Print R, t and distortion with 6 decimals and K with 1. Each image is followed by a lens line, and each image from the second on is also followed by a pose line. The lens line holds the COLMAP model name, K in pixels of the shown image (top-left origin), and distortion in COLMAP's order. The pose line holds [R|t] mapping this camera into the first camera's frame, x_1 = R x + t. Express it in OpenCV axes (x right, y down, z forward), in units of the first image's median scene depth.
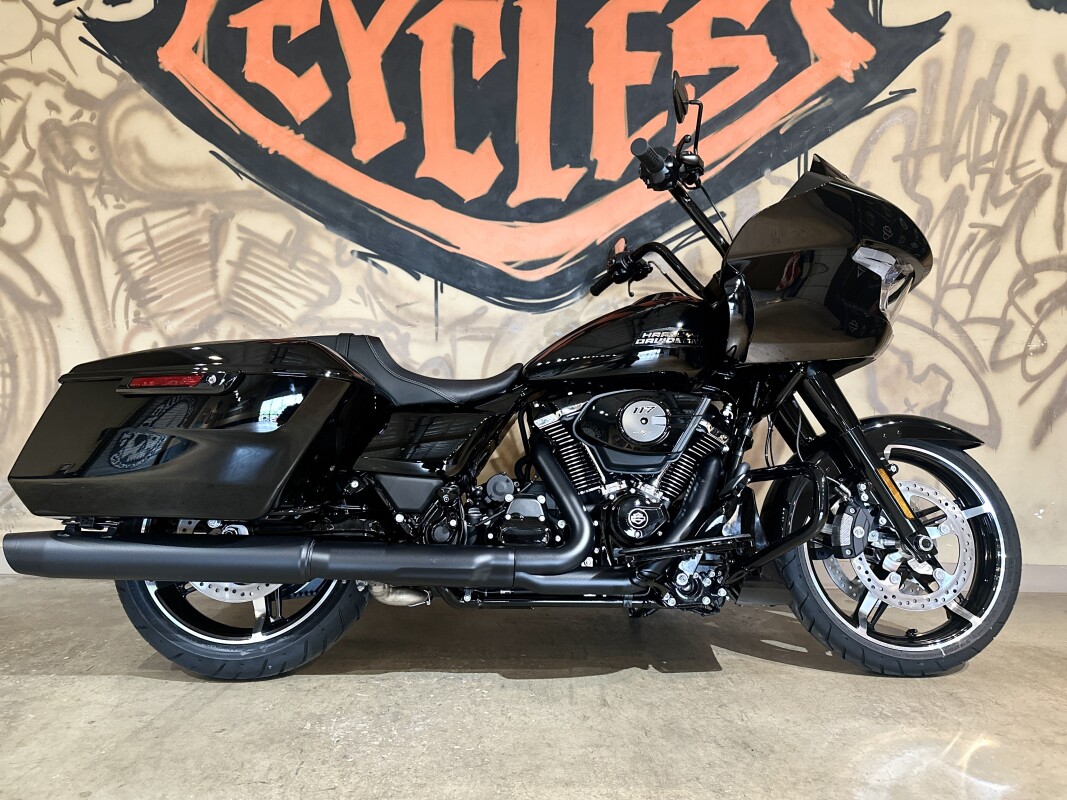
lens RADIAL K [[753.7, 0, 529.3], [0, 753.7, 395.7], [0, 0, 1]] dist [0.020261, -0.037082]
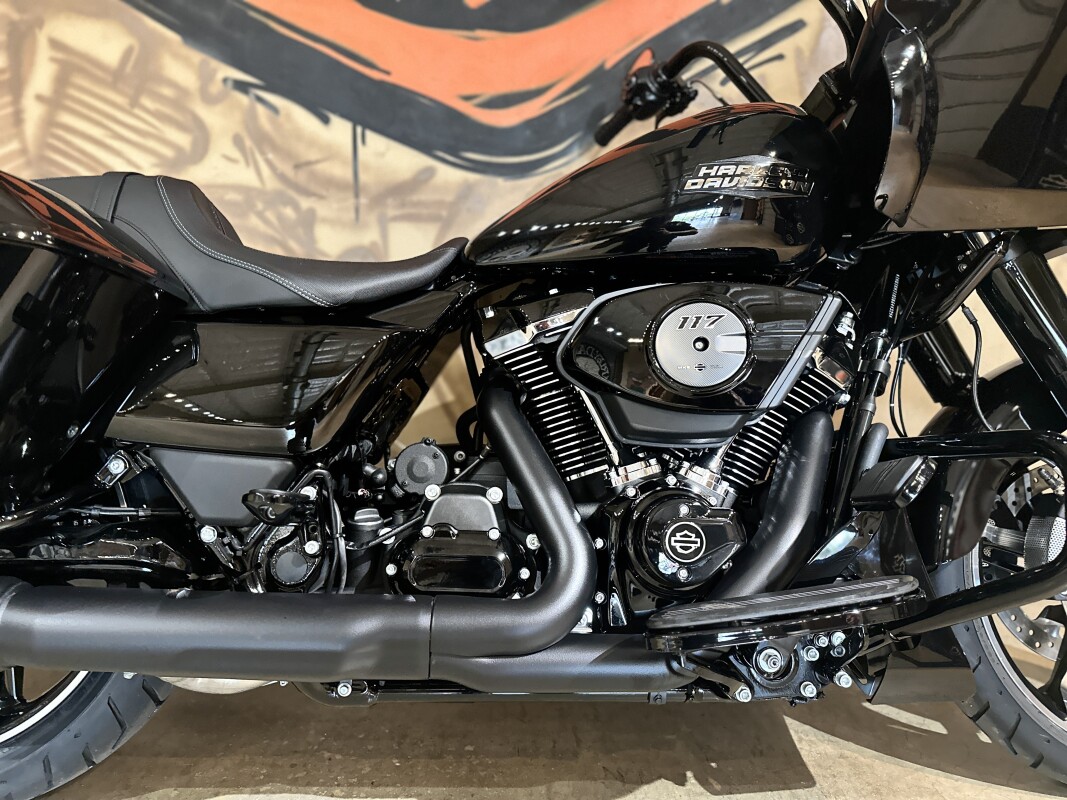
lens RADIAL K [[753.7, 0, 528.5], [0, 753.7, 400.2], [0, 0, 1]] dist [0.020261, -0.037082]
pose [[0.999980, 0.006232, -0.001070, 0.027241], [-0.006088, 0.994602, 0.103586, 0.013057], [0.001710, -0.103577, 0.994620, 0.337619]]
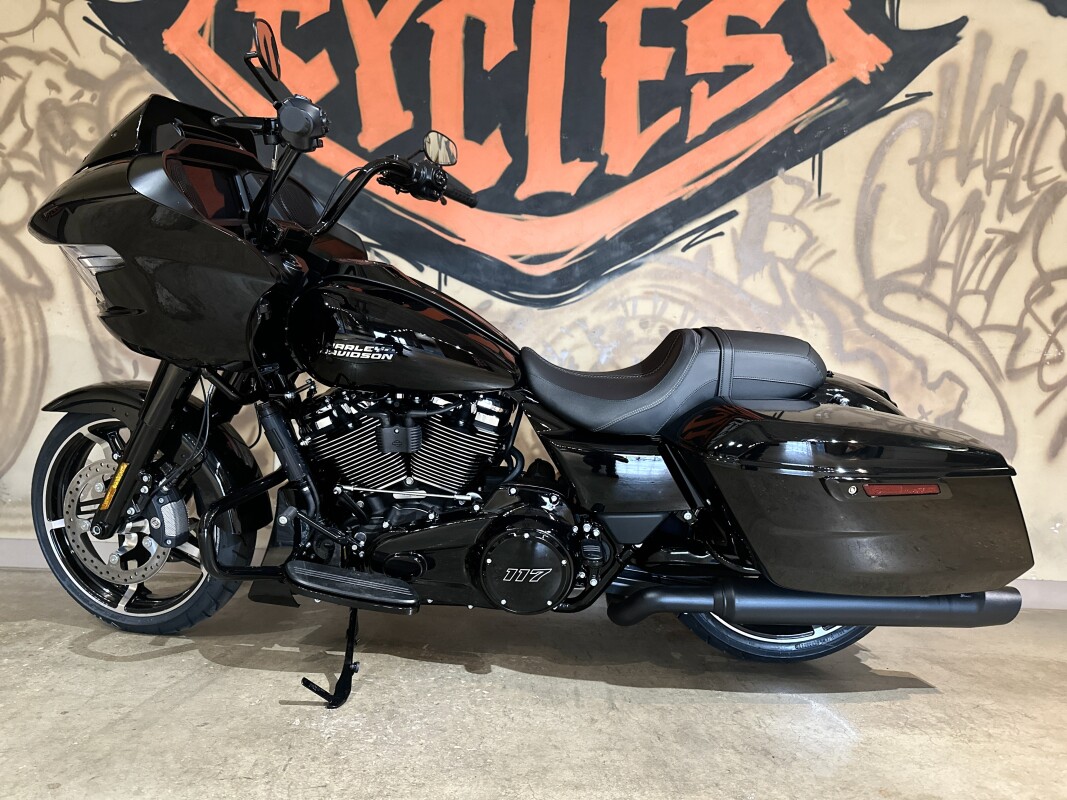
lens RADIAL K [[753.7, 0, 525.7], [0, 753.7, 394.7], [0, 0, 1]] dist [0.020261, -0.037082]
pose [[0.999659, 0.025229, 0.006770, -0.015867], [-0.025008, 0.999205, -0.031047, 0.032570], [-0.007548, 0.030867, 0.999495, 0.031063]]
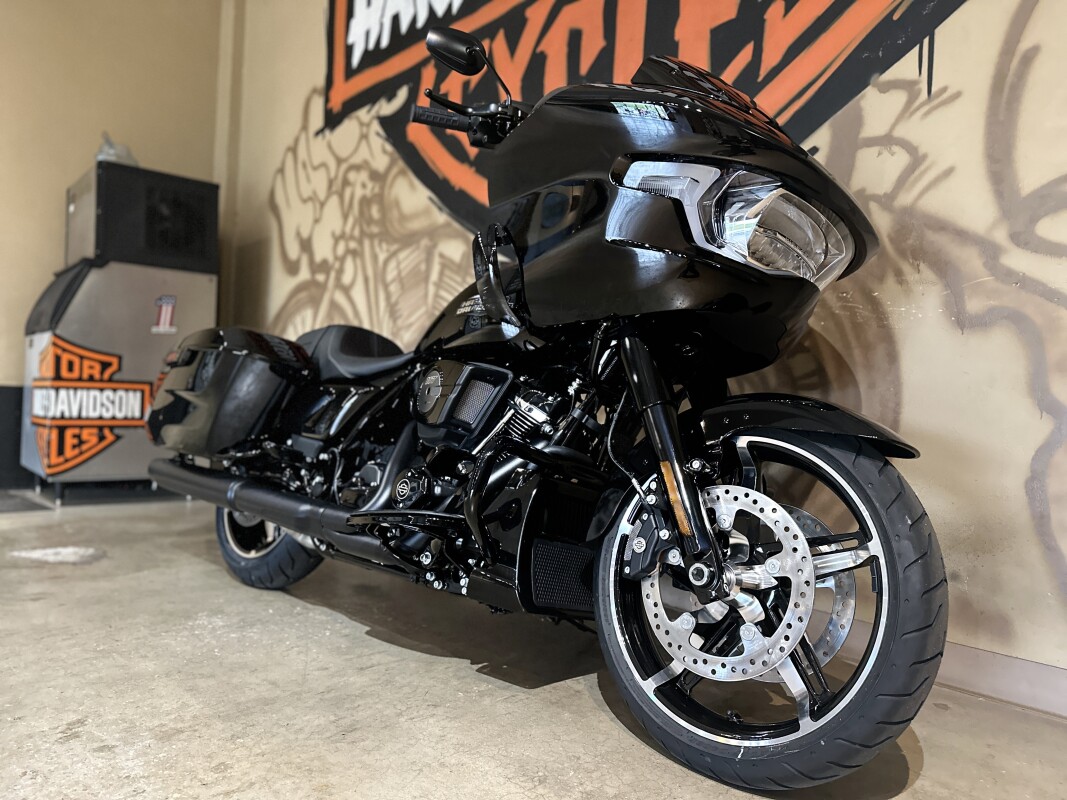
lens RADIAL K [[753.7, 0, 537.2], [0, 753.7, 400.1], [0, 0, 1]] dist [0.020261, -0.037082]
pose [[0.691226, 0.005836, -0.722615, 0.623250], [-0.043585, 0.998484, -0.033628, 0.048568], [0.721323, 0.054740, 0.690432, 0.292387]]
